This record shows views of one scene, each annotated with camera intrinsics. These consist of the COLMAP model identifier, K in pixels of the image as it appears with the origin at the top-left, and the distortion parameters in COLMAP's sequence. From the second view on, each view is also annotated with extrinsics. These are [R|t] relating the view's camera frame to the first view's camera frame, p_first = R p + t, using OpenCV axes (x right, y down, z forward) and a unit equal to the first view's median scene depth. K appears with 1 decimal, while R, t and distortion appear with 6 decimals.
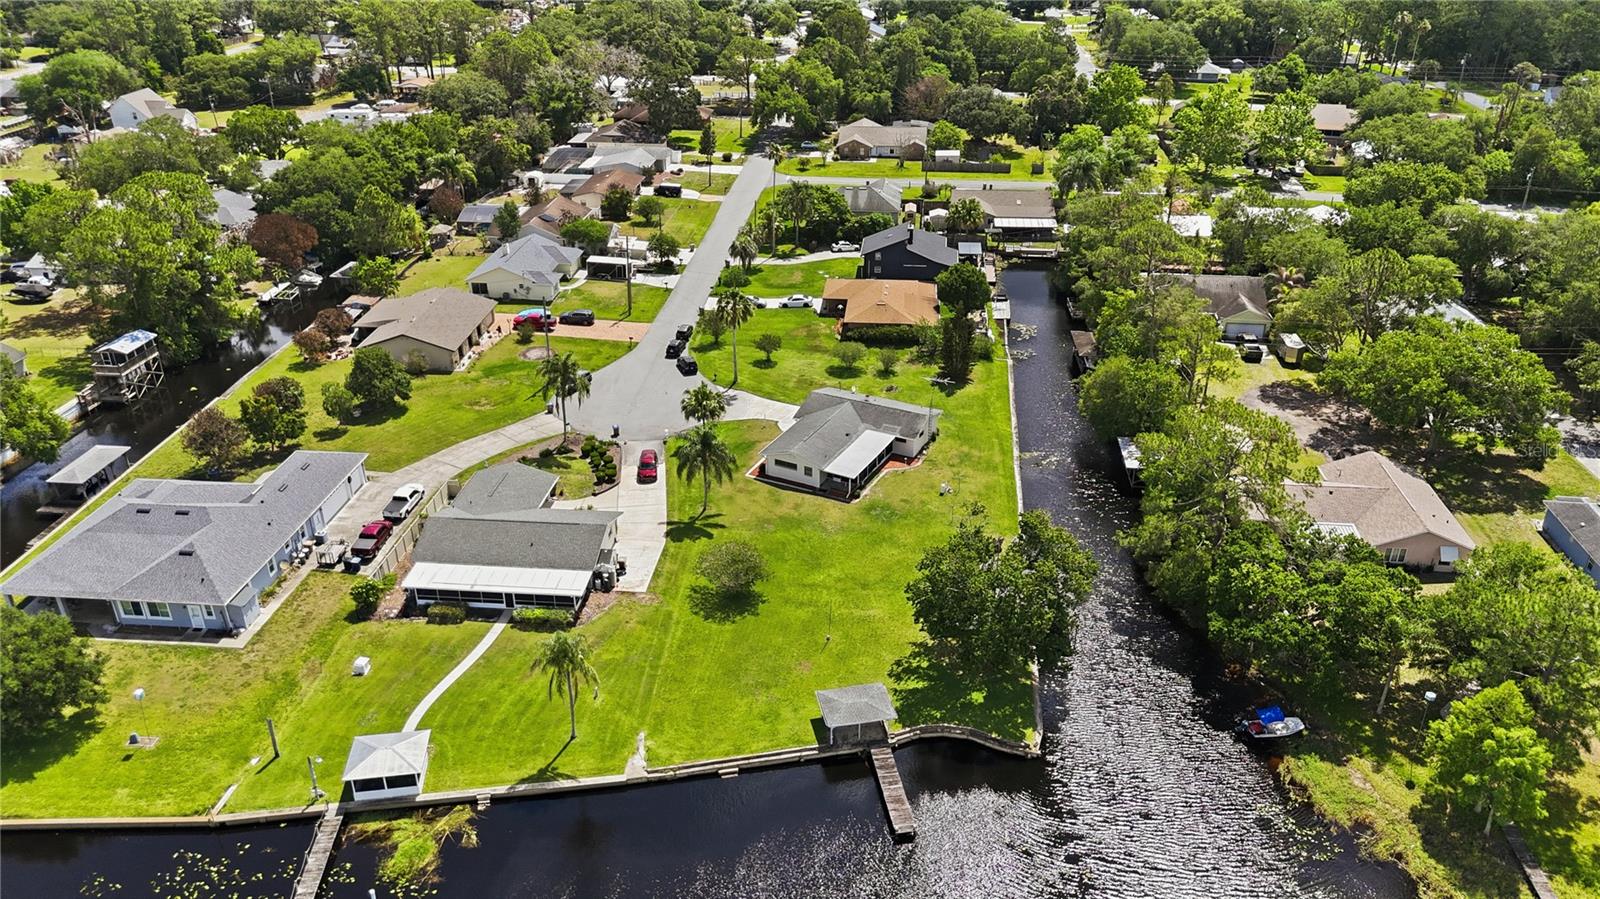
lens RADIAL K [[1176.5, 0, 804.4], [0, 1176.5, 445.2], [0, 0, 1]] dist [0.065798, -0.062744]
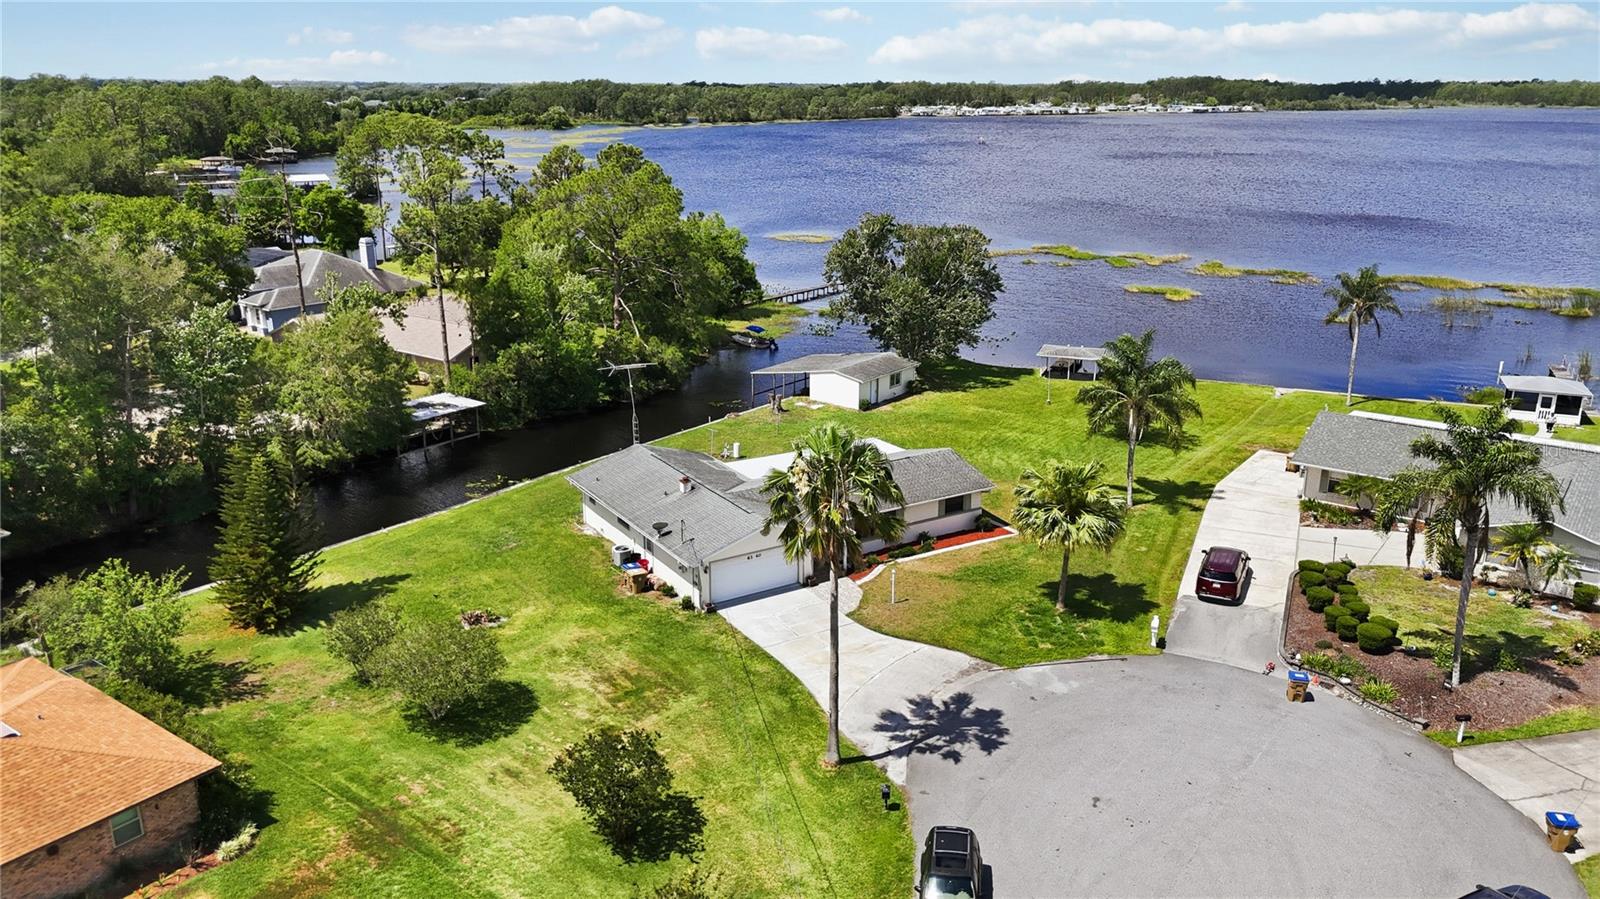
lens RADIAL K [[1176.5, 0, 804.4], [0, 1176.5, 445.2], [0, 0, 1]] dist [0.065798, -0.062744]
pose [[-0.862608, -0.144343, 0.484843, -0.209647], [0.229406, 0.742595, 0.629227, -0.341154], [-0.450866, 0.654002, -0.607455, 1.332688]]
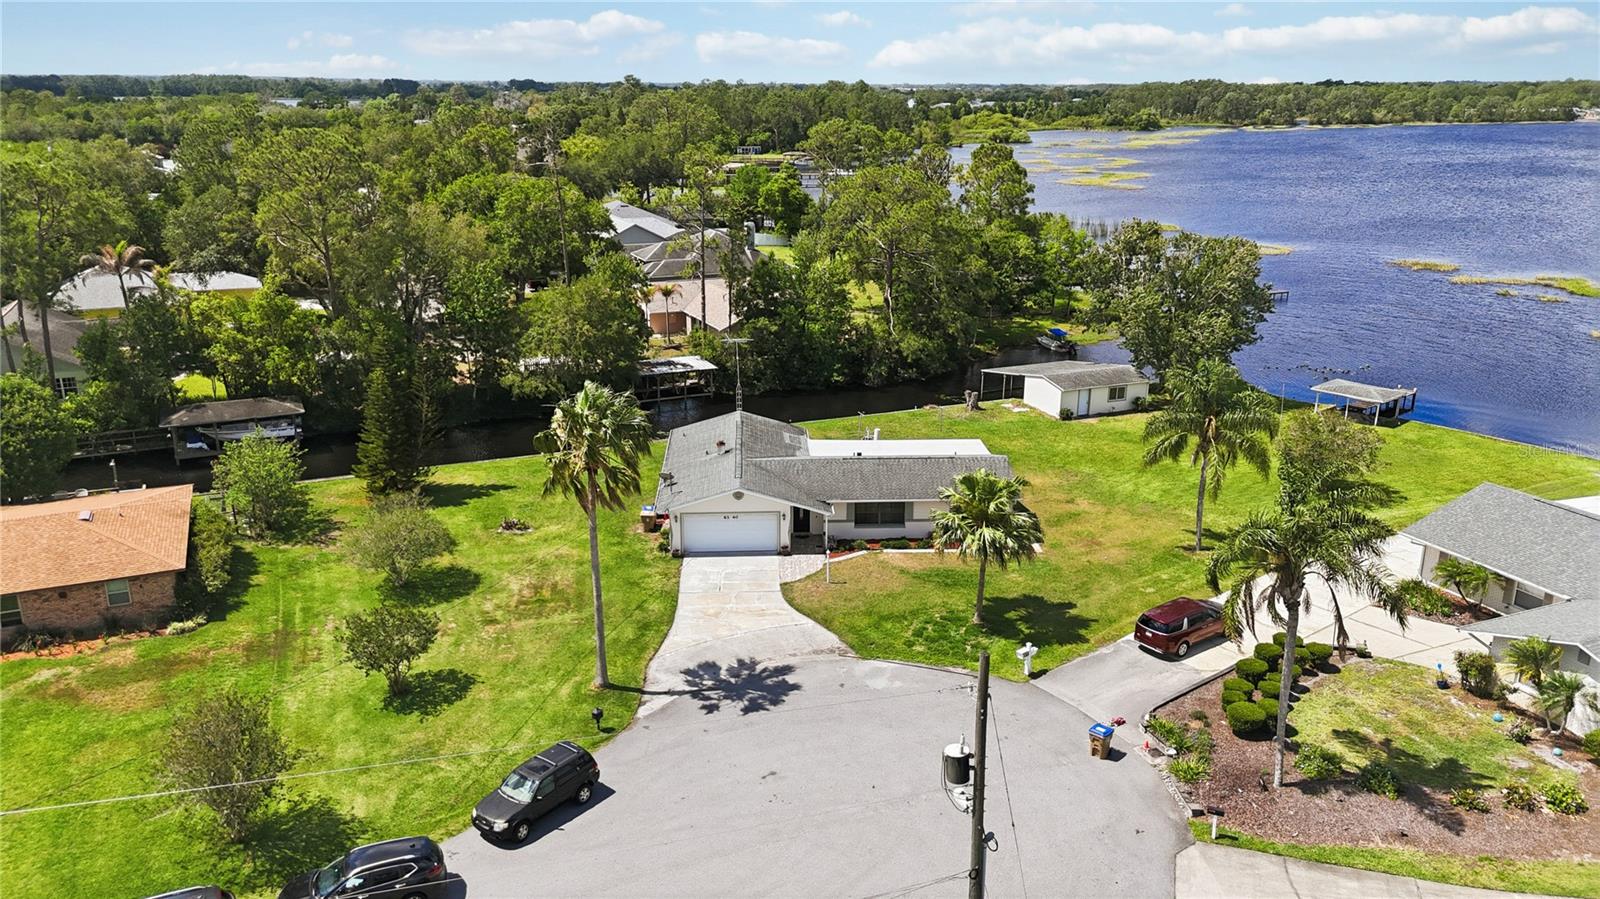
lens RADIAL K [[1183.8, 0, 802.8], [0, 1183.8, 428.1], [0, 0, 1]] dist [0.057951, -0.062284]
pose [[-0.506189, -0.235990, 0.829507, -0.394567], [0.387787, 0.796834, 0.463333, -0.279642], [-0.770321, 0.556206, -0.311835, 1.208988]]
